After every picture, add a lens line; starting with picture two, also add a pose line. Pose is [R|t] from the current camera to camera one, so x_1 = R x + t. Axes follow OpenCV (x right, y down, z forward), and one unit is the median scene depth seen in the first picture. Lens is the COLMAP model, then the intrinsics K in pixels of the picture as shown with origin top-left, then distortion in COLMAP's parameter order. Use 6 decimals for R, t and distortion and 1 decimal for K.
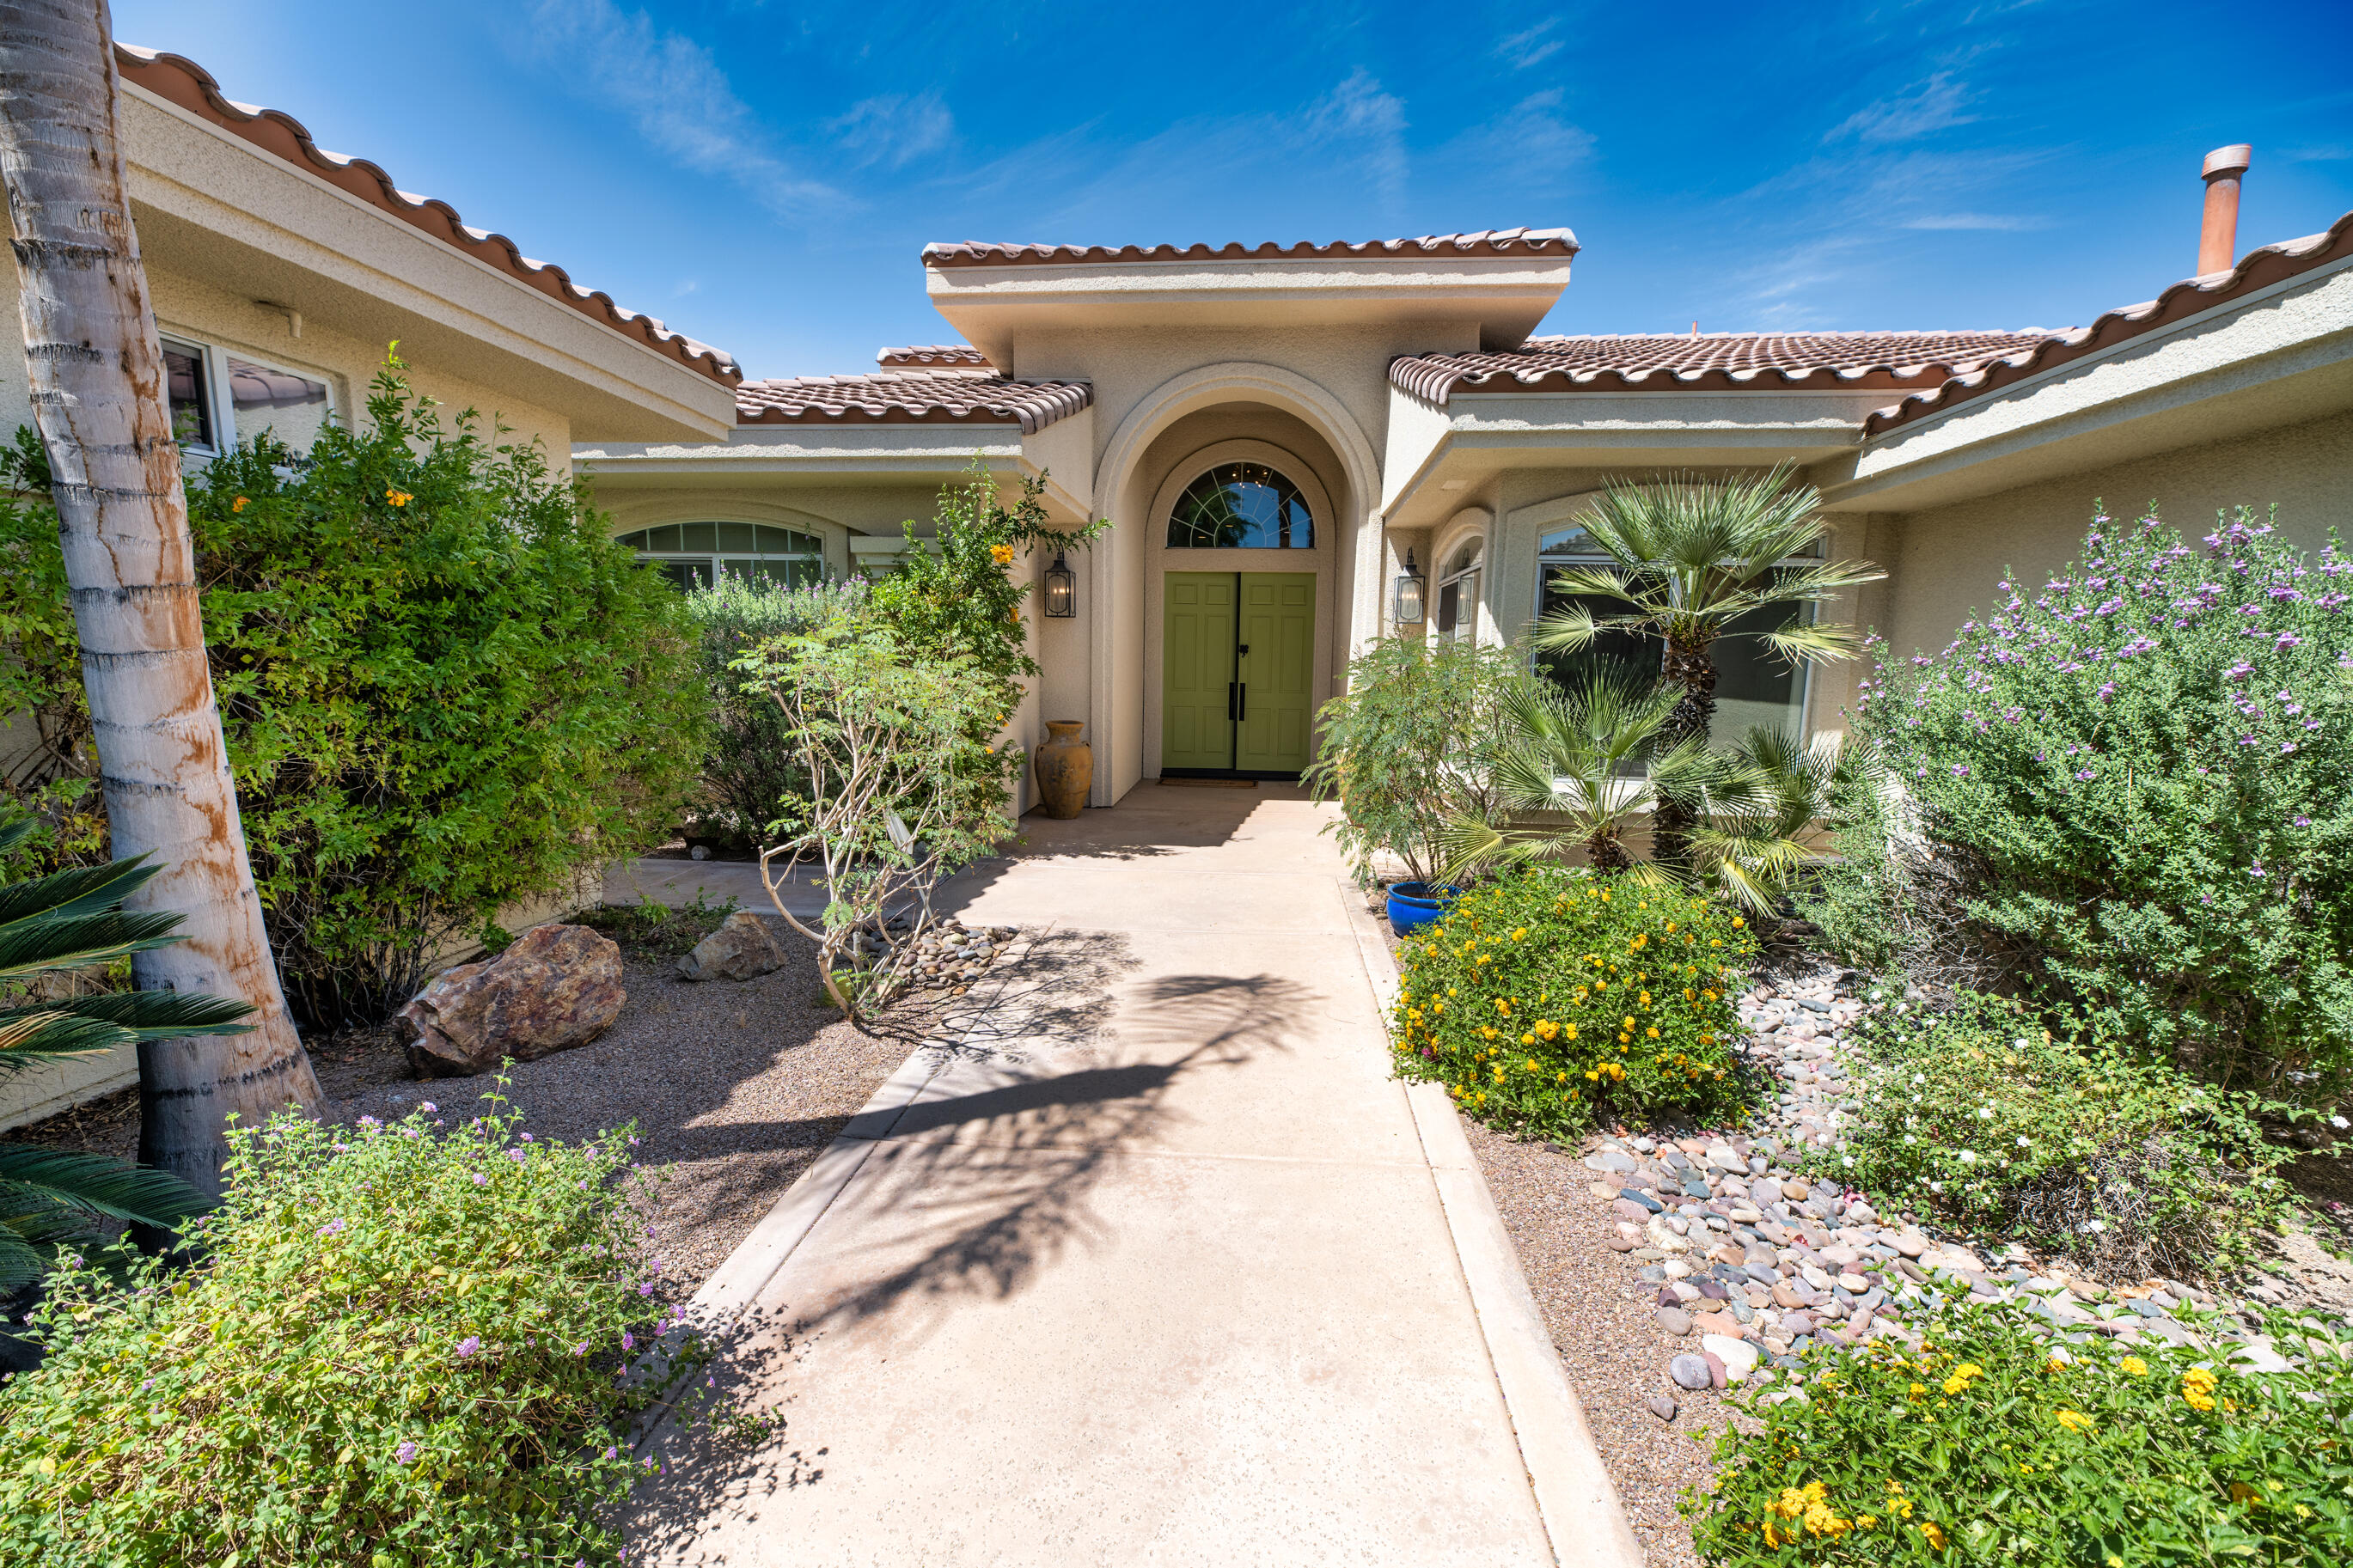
lens RADIAL K [[959.6, 0, 1168.6], [0, 959.6, 789.2], [0, 0, 1]] dist [0.003942, -0.001383]
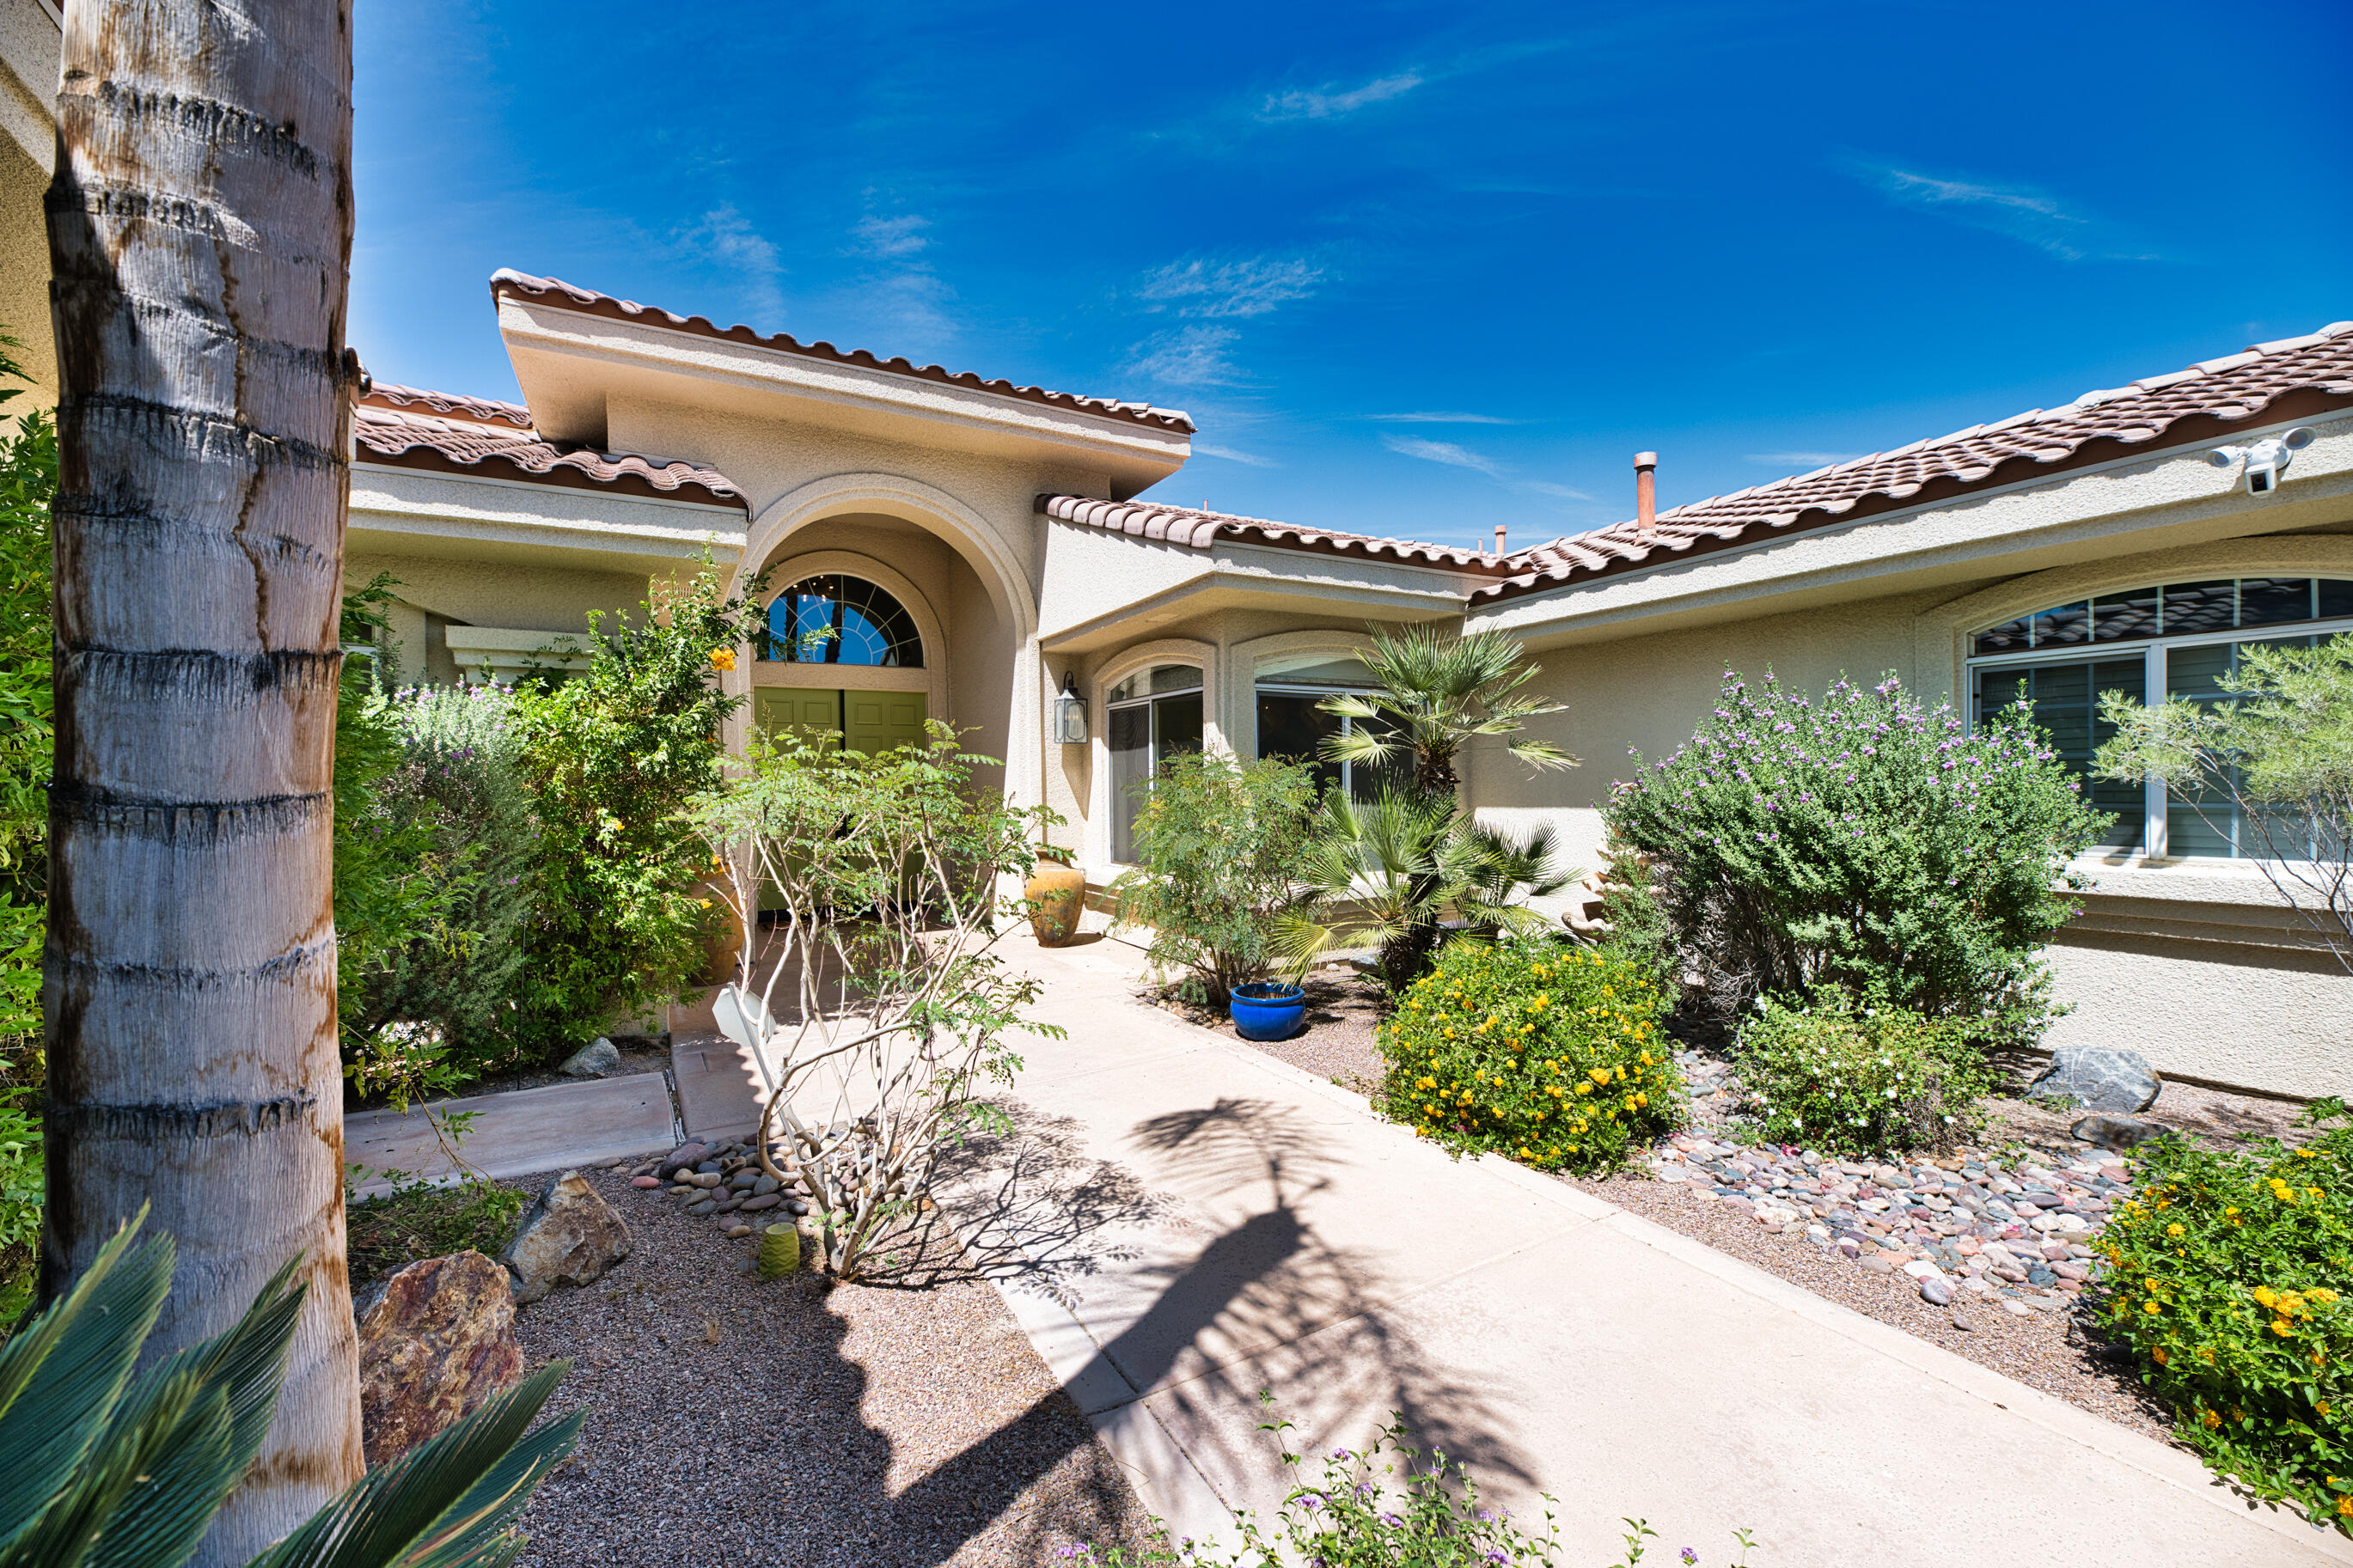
lens RADIAL K [[959.6, 0, 1177.8], [0, 959.6, 782.8], [0, 0, 1]] dist [0.003942, -0.001383]
pose [[0.814959, -0.027208, 0.578879, -0.496797], [0.104366, 0.989456, -0.100424, -0.029747], [-0.570043, 0.142257, 0.809206, 0.203171]]
